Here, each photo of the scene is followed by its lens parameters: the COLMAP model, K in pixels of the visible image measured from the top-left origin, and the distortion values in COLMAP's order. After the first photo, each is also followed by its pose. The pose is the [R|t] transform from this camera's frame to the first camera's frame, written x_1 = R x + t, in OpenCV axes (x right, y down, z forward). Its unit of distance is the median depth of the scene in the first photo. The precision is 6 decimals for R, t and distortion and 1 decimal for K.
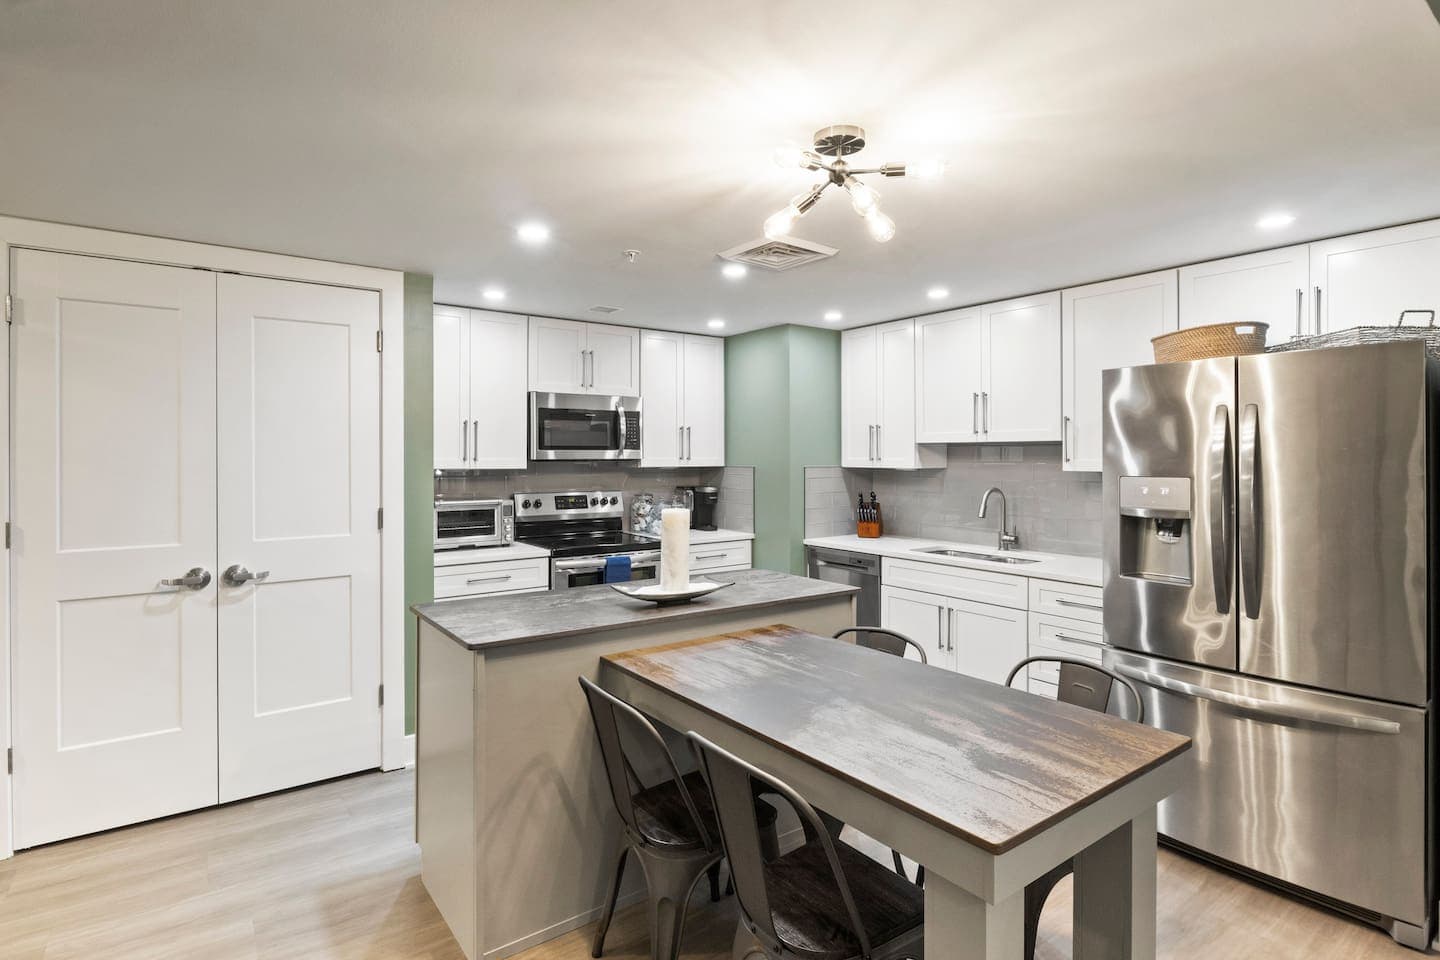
lens RADIAL K [[735.3, 0, 715.5], [0, 735.3, 460.2], [0, 0, 1]] dist [-0.004454, -0.000768]
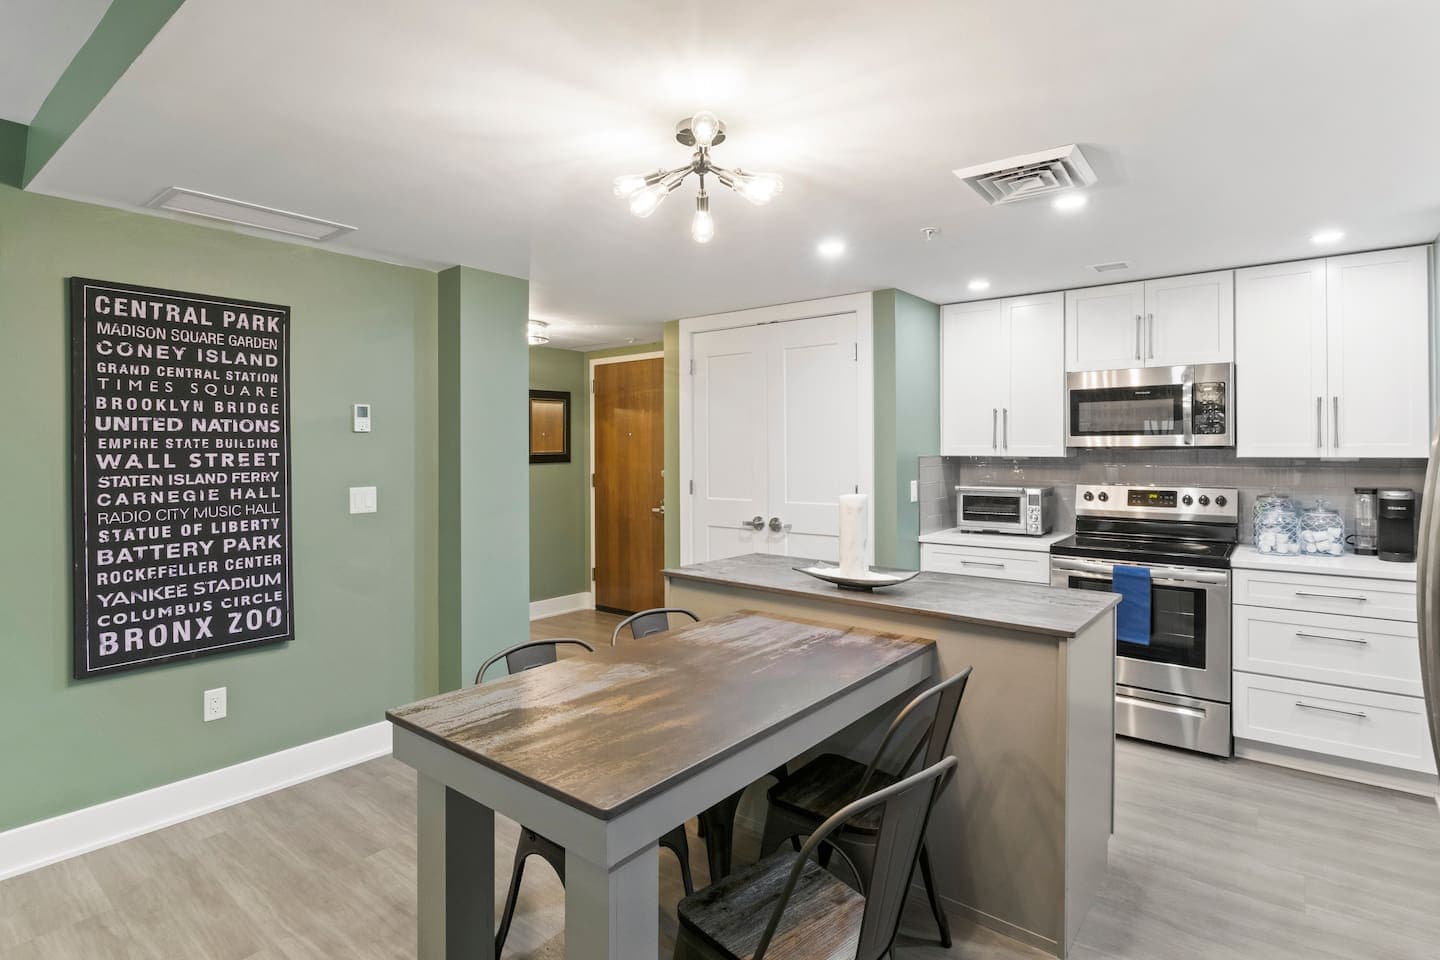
lens RADIAL K [[735.3, 0, 715.5], [0, 735.3, 460.2], [0, 0, 1]] dist [-0.004454, -0.000768]
pose [[0.251705, 0.014518, -0.967695, 0.529234], [-0.001047, 0.999891, 0.014728, 0.002816], [0.967803, -0.002694, 0.251693, 0.346377]]
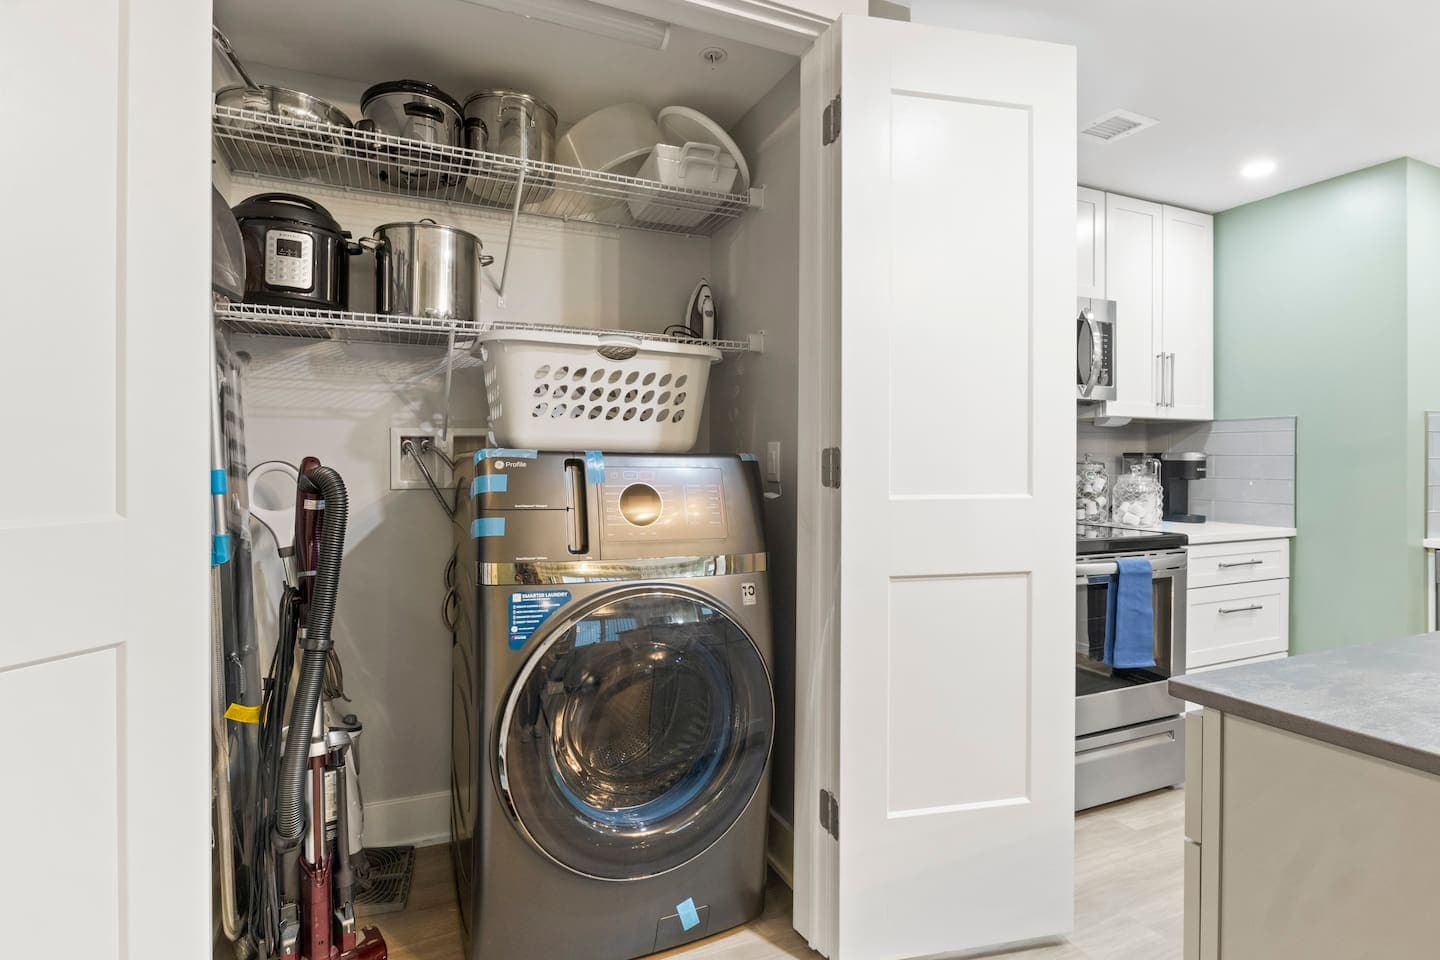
lens RADIAL K [[716.4, 0, 714.4], [0, 716.4, 474.4], [0, 0, 1]] dist [-0.001898, -0.001199]
pose [[0.978105, 0.004859, -0.208054, -0.330965], [-0.003424, 0.999968, 0.007256, 0.062096], [0.208083, -0.006384, 0.978090, 0.384858]]
